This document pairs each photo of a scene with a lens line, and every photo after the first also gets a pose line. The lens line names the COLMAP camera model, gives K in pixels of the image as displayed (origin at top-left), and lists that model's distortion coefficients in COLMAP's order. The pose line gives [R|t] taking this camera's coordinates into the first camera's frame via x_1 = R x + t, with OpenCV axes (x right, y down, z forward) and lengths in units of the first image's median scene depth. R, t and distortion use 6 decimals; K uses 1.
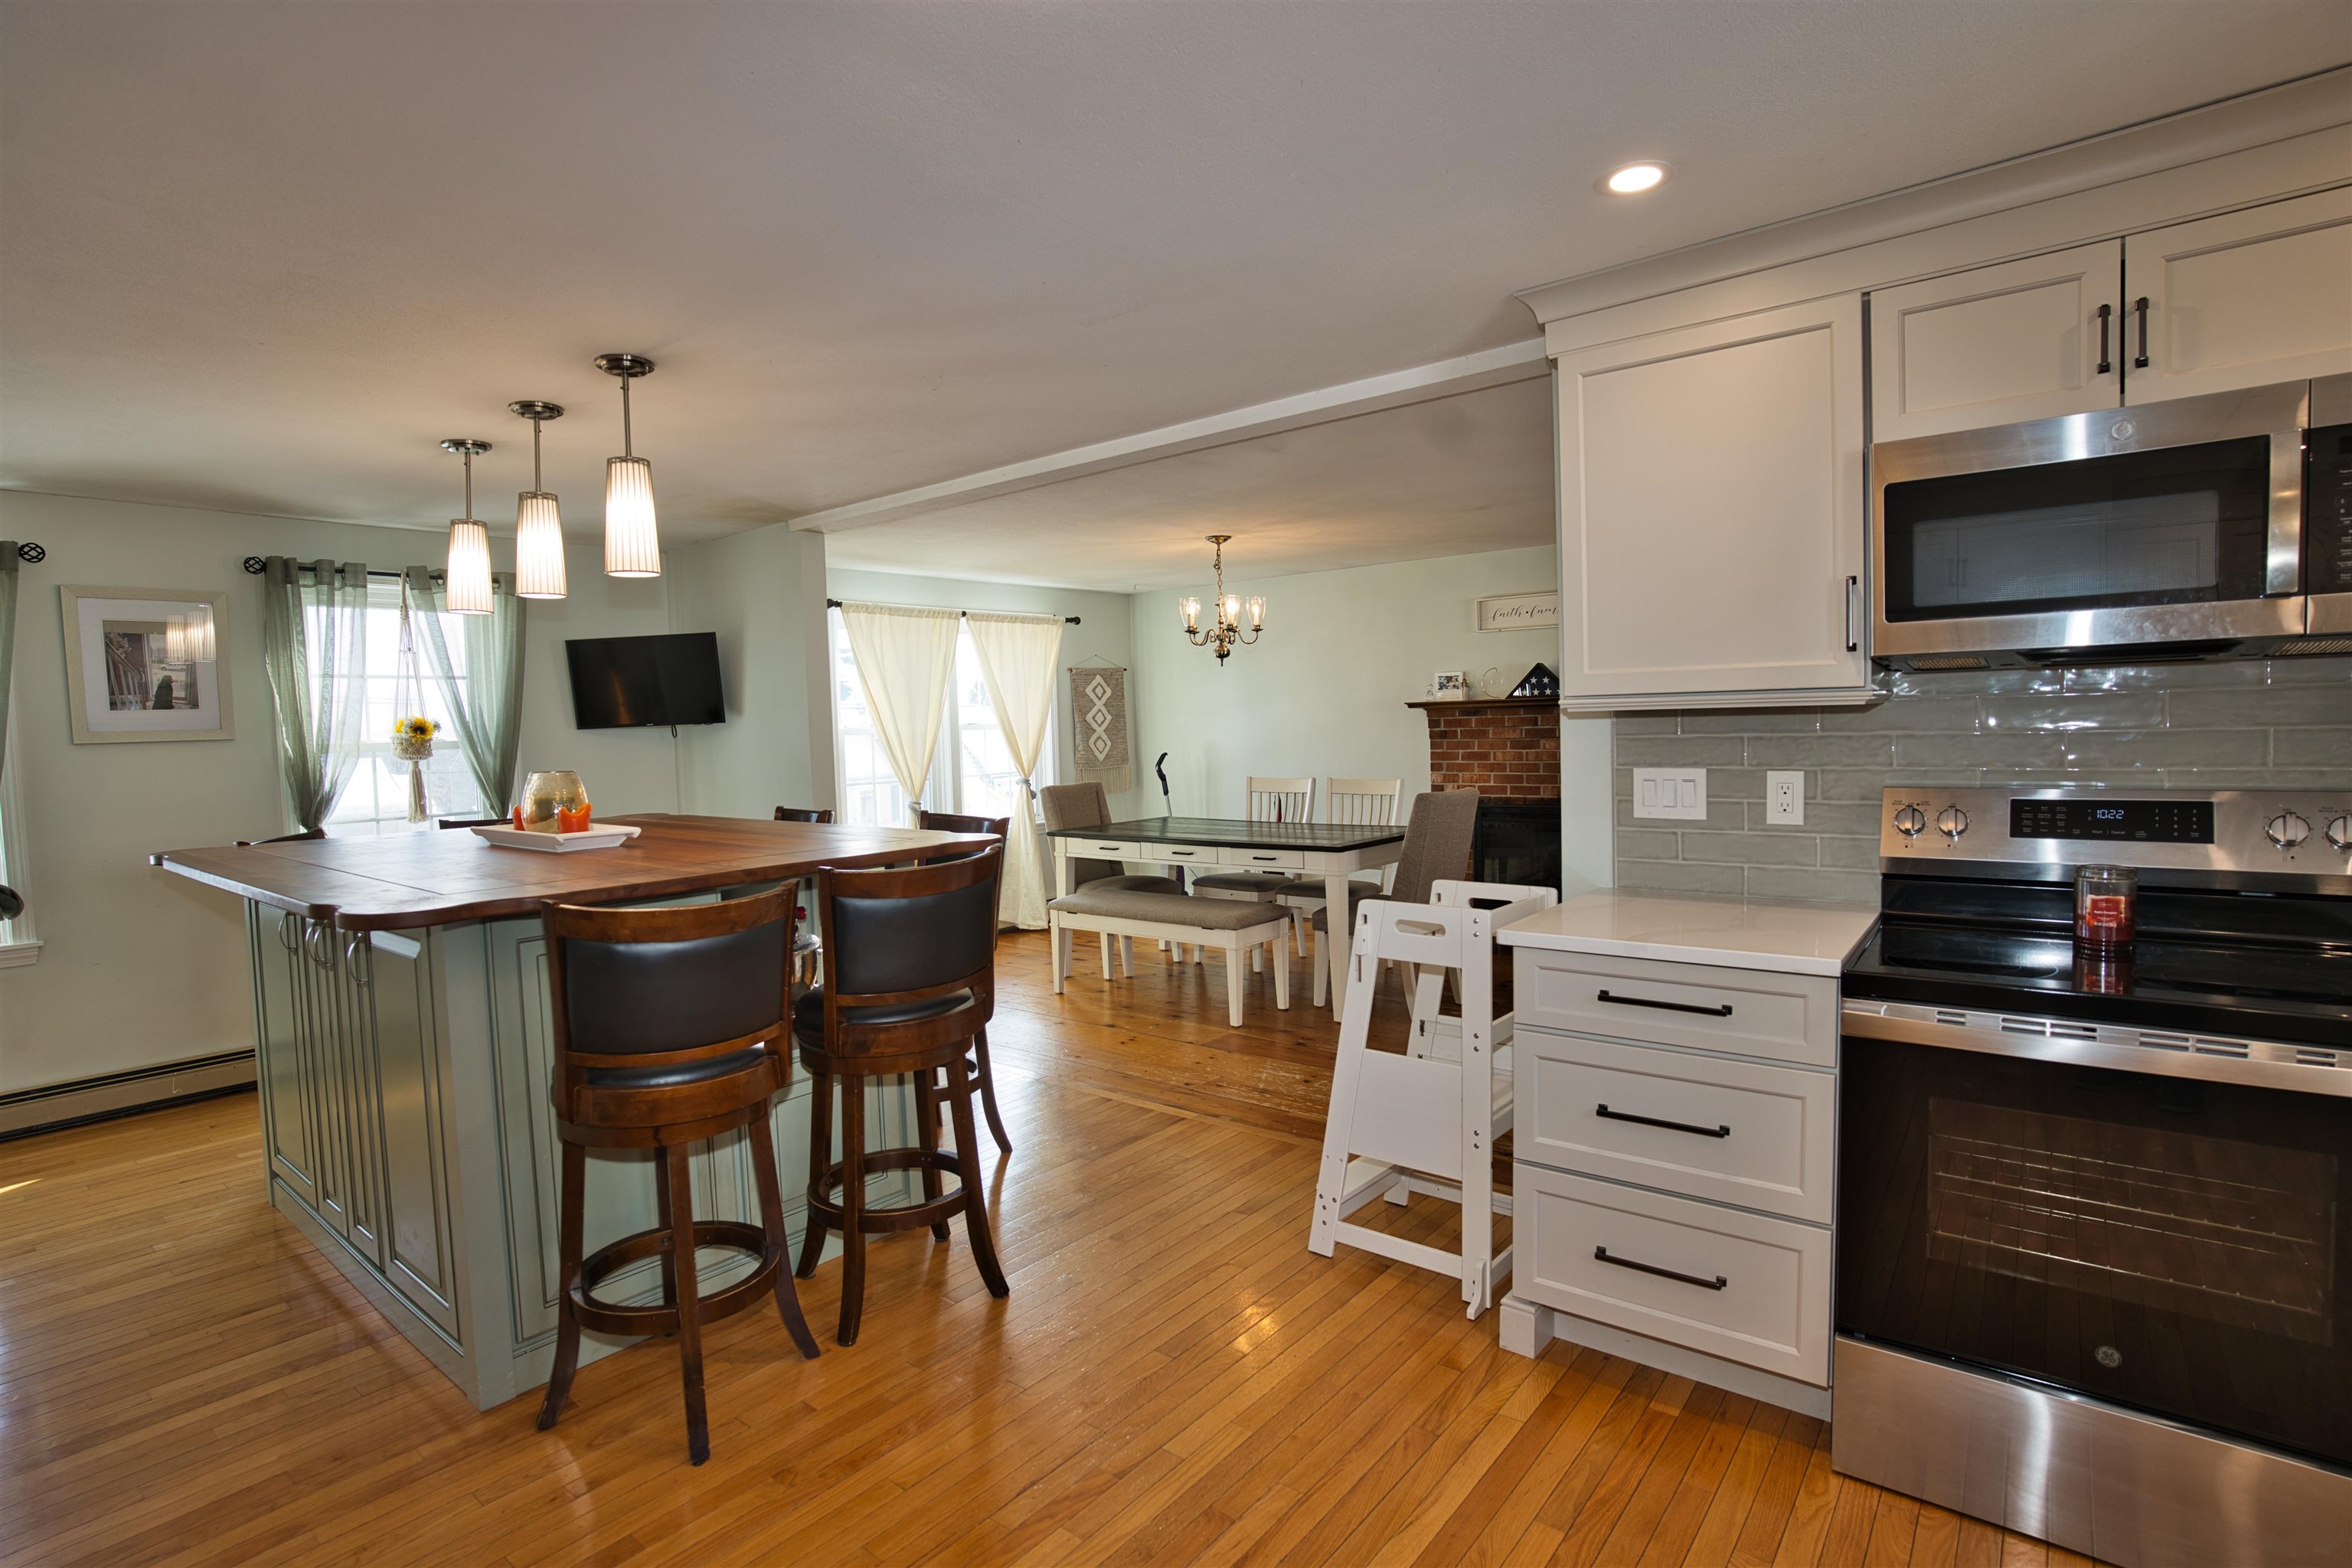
lens RADIAL K [[1146.3, 0, 1174.9], [0, 1146.3, 770.9], [0, 0, 1]] dist [-0.069377, 0.023775]
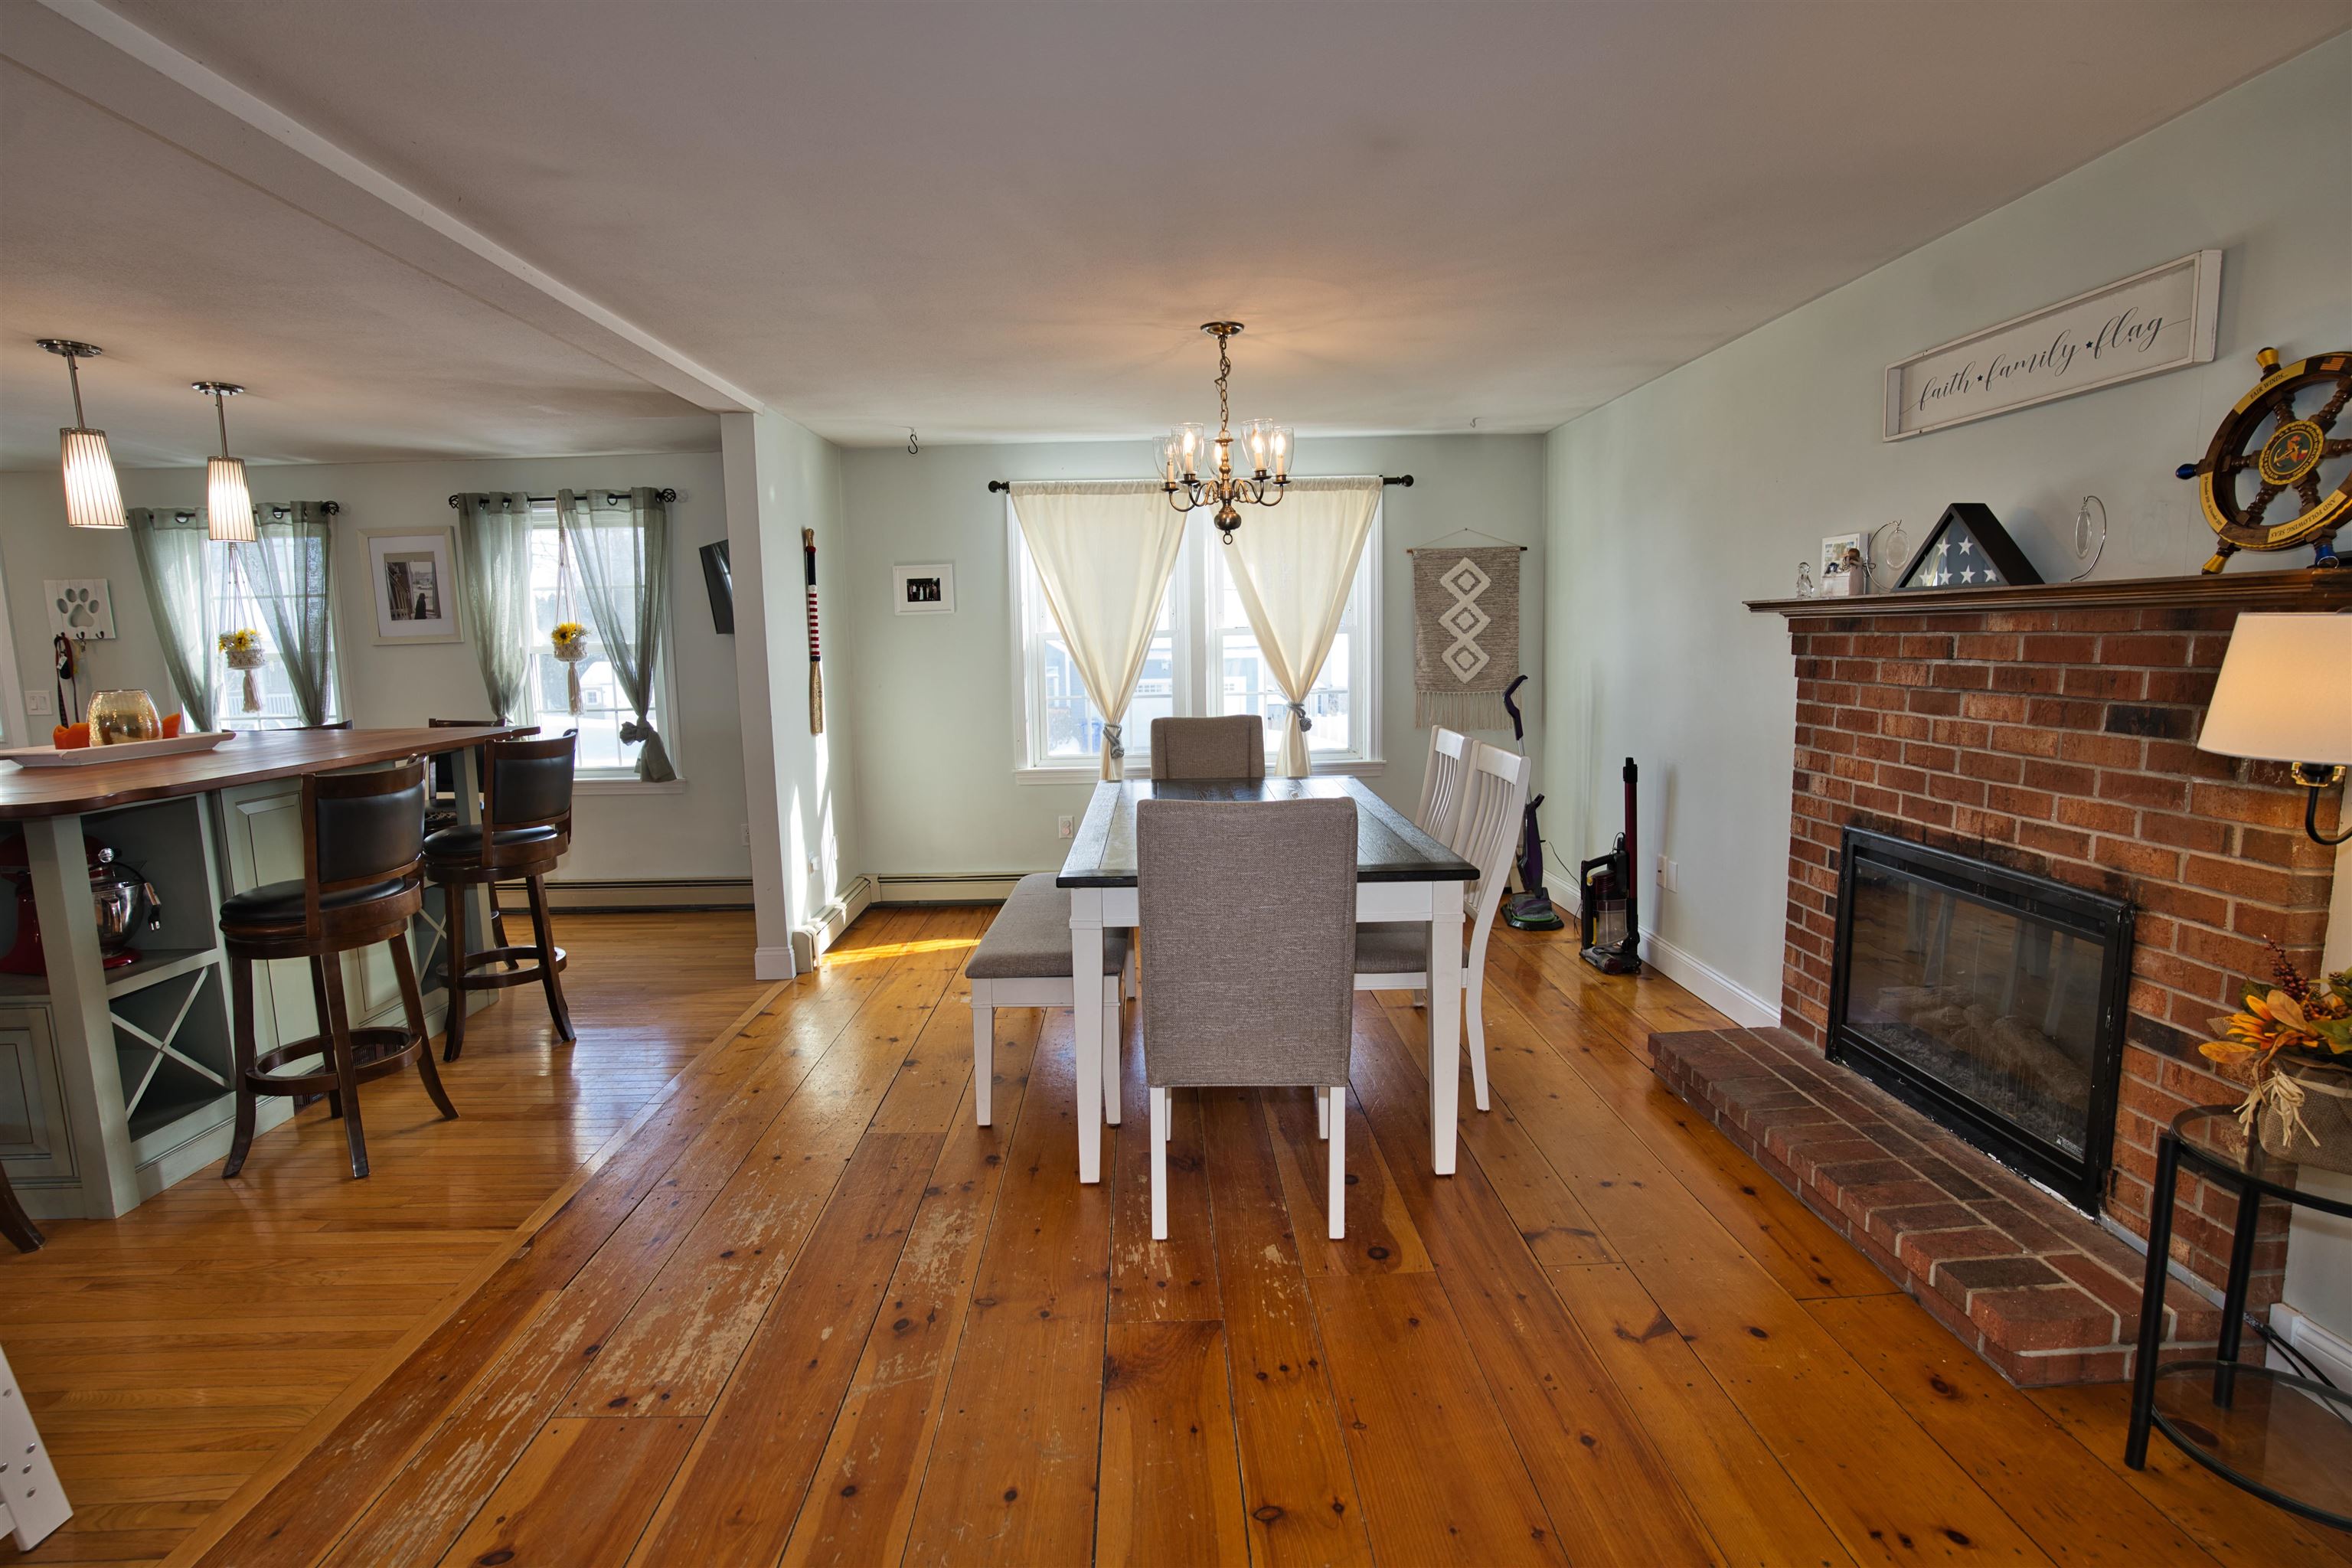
lens RADIAL K [[1146.3, 0, 1163.0], [0, 1146.3, 782.5], [0, 0, 1]] dist [-0.069377, 0.023775]
pose [[0.646960, 0.114725, -0.753844, 0.431392], [-0.031711, 0.991810, 0.123726, -0.035331], [0.761864, -0.056141, 0.645299, 0.509398]]
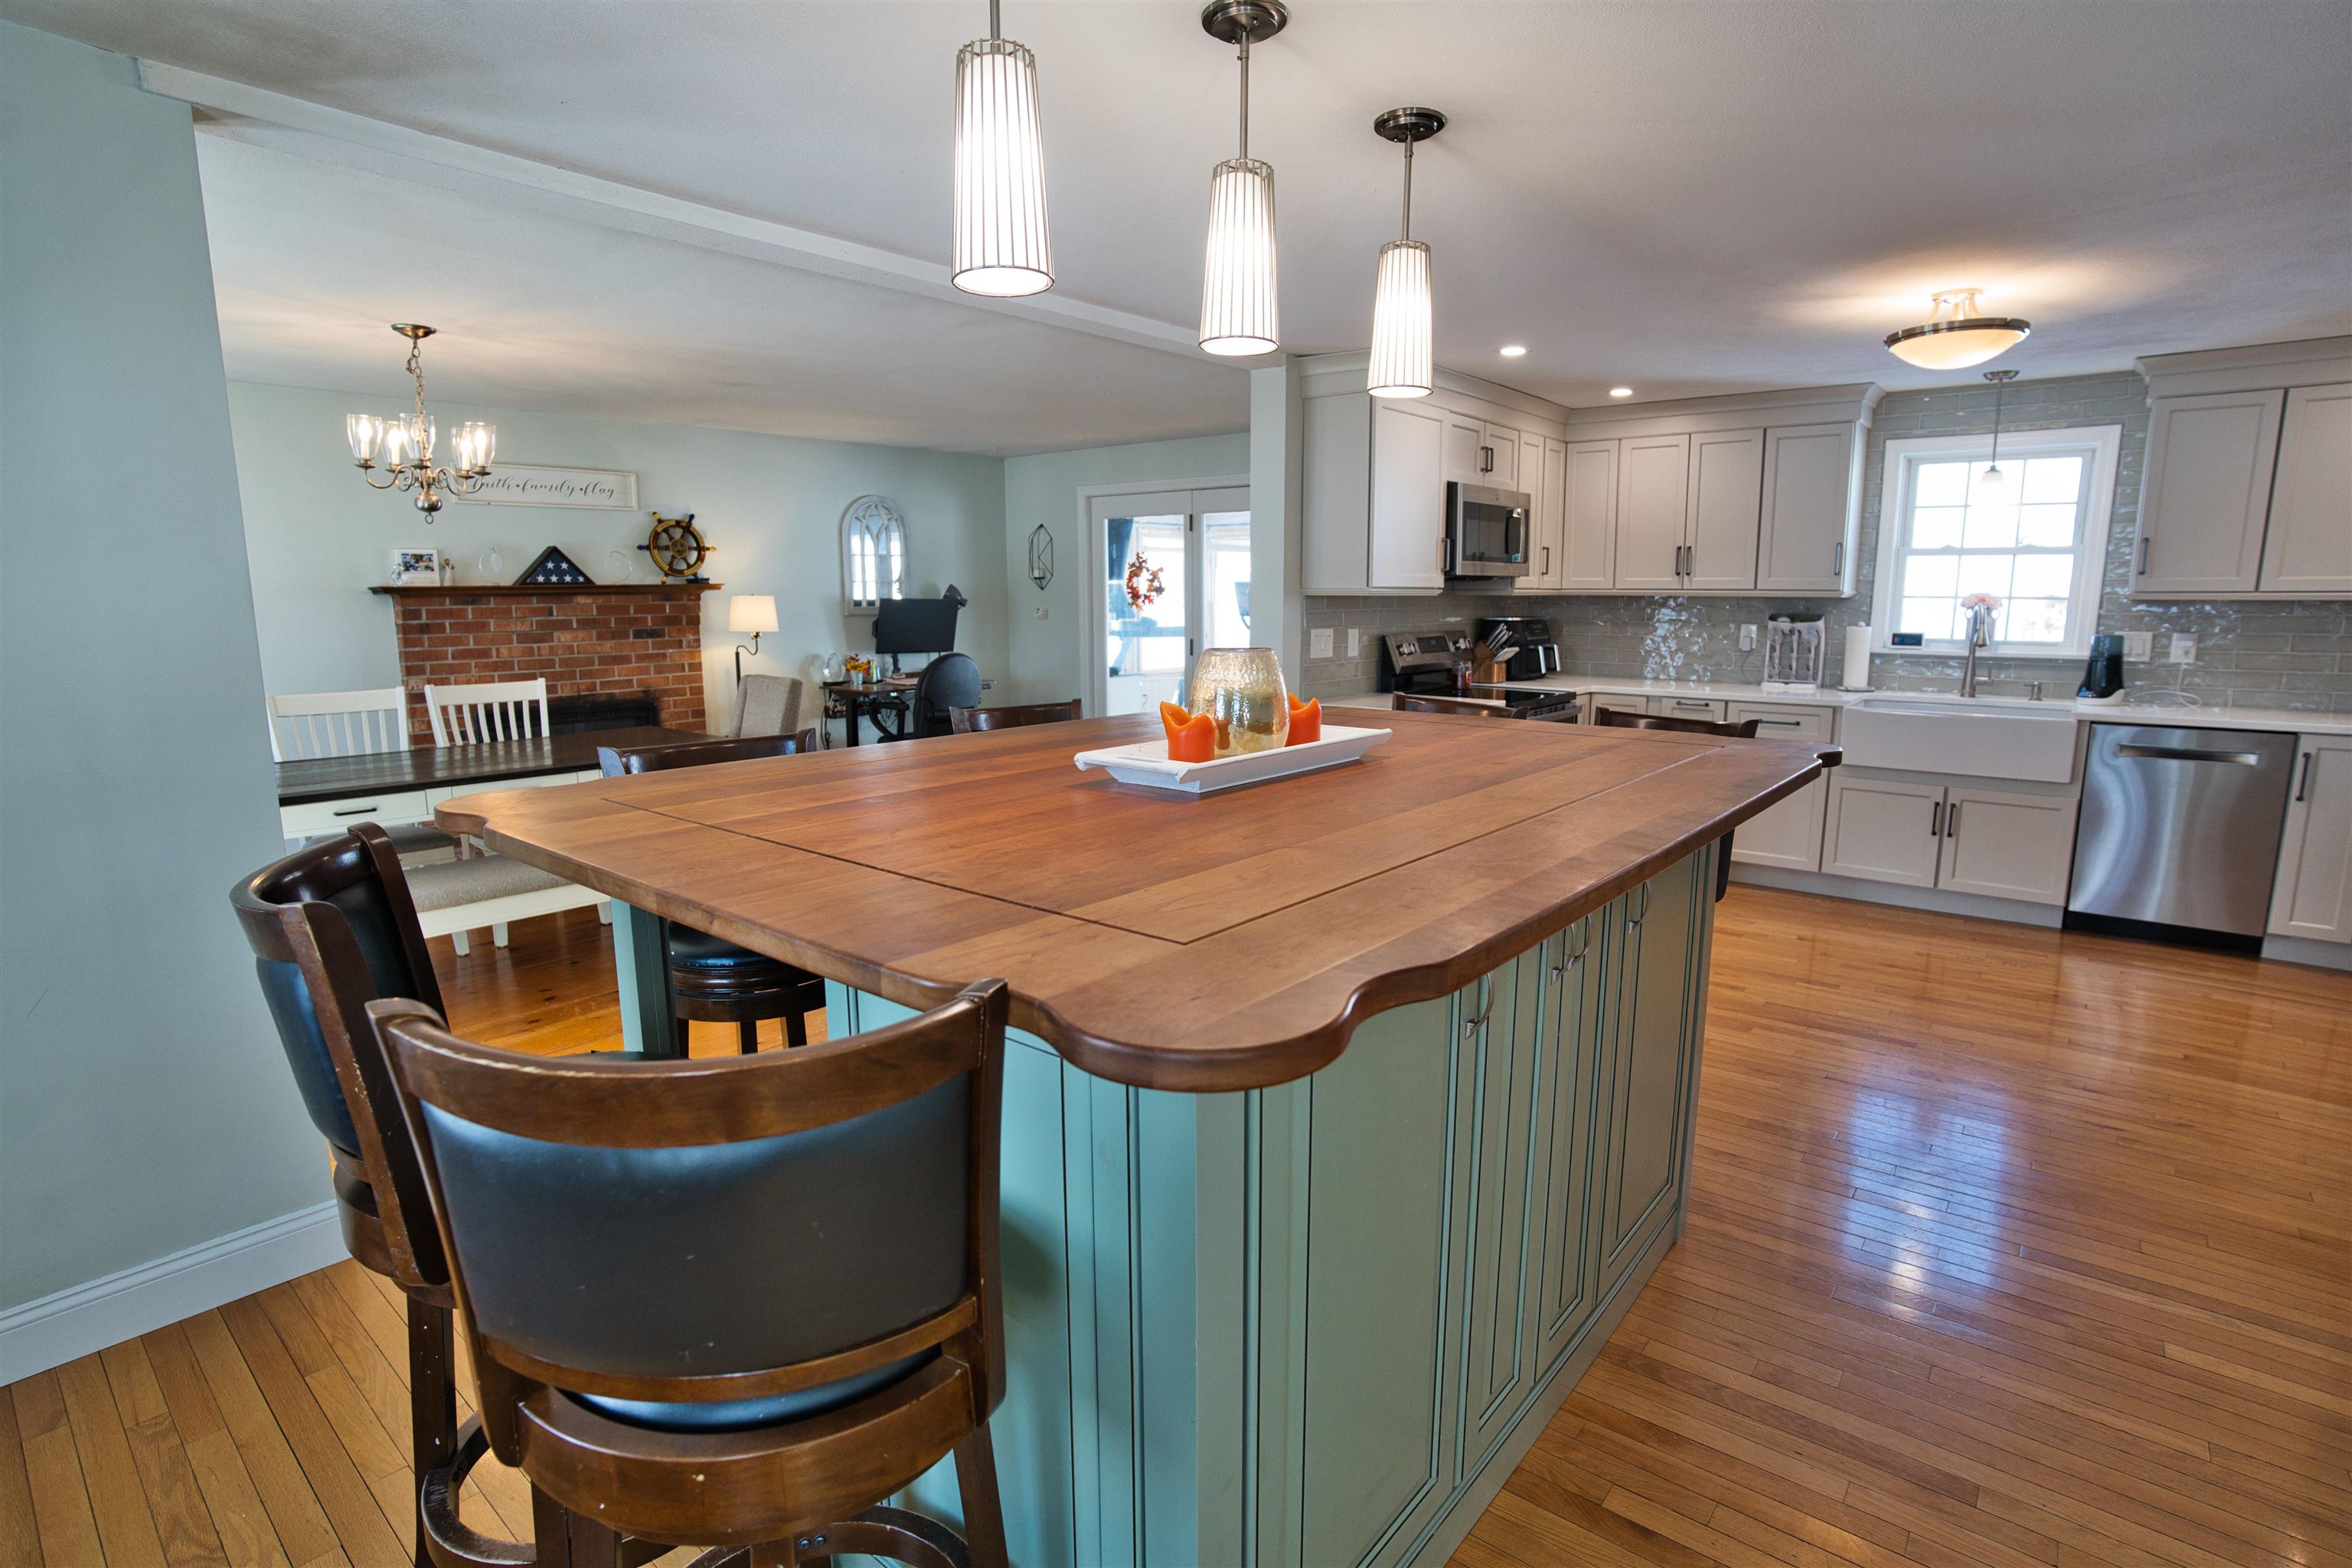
lens RADIAL K [[1146.3, 0, 1167.7], [0, 1146.3, 784.1], [0, 0, 1]] dist [-0.069377, 0.023775]
pose [[0.016727, -0.139017, 0.990149, -0.556372], [0.045843, 0.989353, 0.138130, -0.008711], [-0.998809, 0.043081, 0.022922, 0.488008]]
